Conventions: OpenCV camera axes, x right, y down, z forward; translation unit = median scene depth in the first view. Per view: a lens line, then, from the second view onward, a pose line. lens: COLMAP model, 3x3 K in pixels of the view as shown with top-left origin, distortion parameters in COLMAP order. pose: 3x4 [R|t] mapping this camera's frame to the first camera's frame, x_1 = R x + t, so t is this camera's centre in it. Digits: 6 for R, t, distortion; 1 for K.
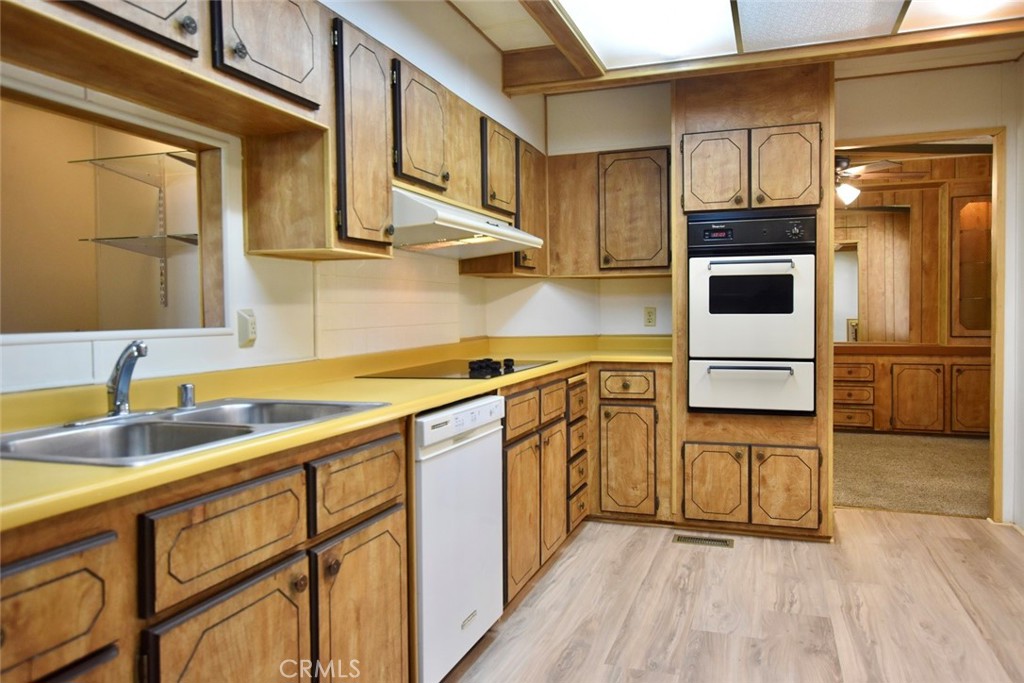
lens RADIAL K [[718.1, 0, 513.5], [0, 718.1, 337.6], [0, 0, 1]] dist [0.006404, 0.002412]
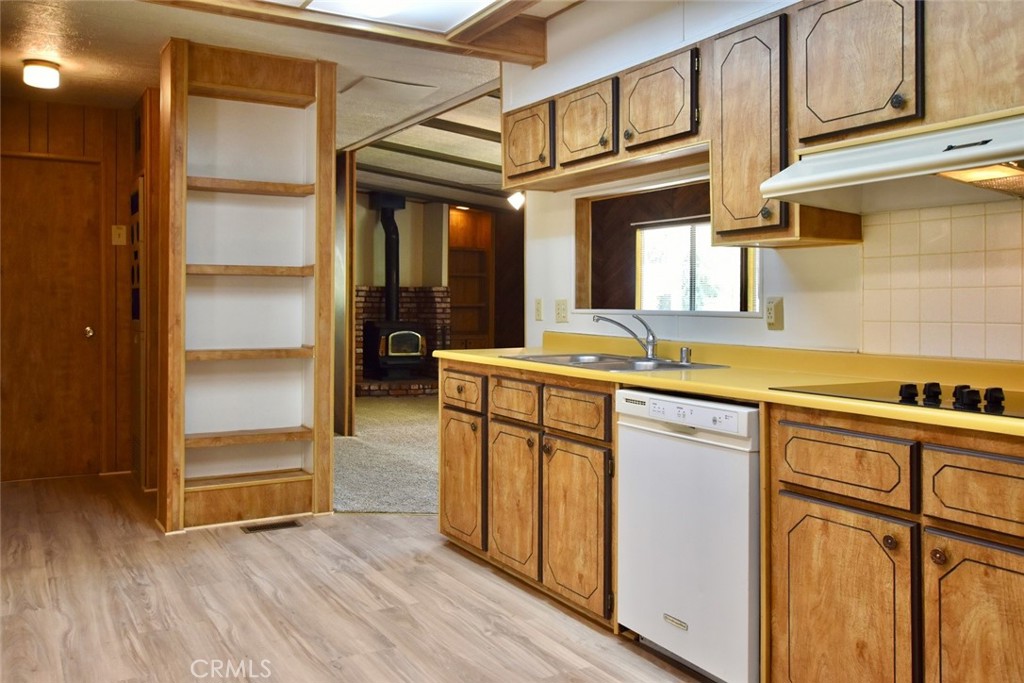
lens RADIAL K [[876.0, 0, 487.7], [0, 876.0, 310.9], [0, 0, 1]] dist [-0.012247, -0.005302]
pose [[-0.665179, 0.015445, -0.746524, 1.293589], [-0.022378, 0.998925, 0.040607, -0.084624], [0.746349, 0.043716, -0.664118, 2.099490]]
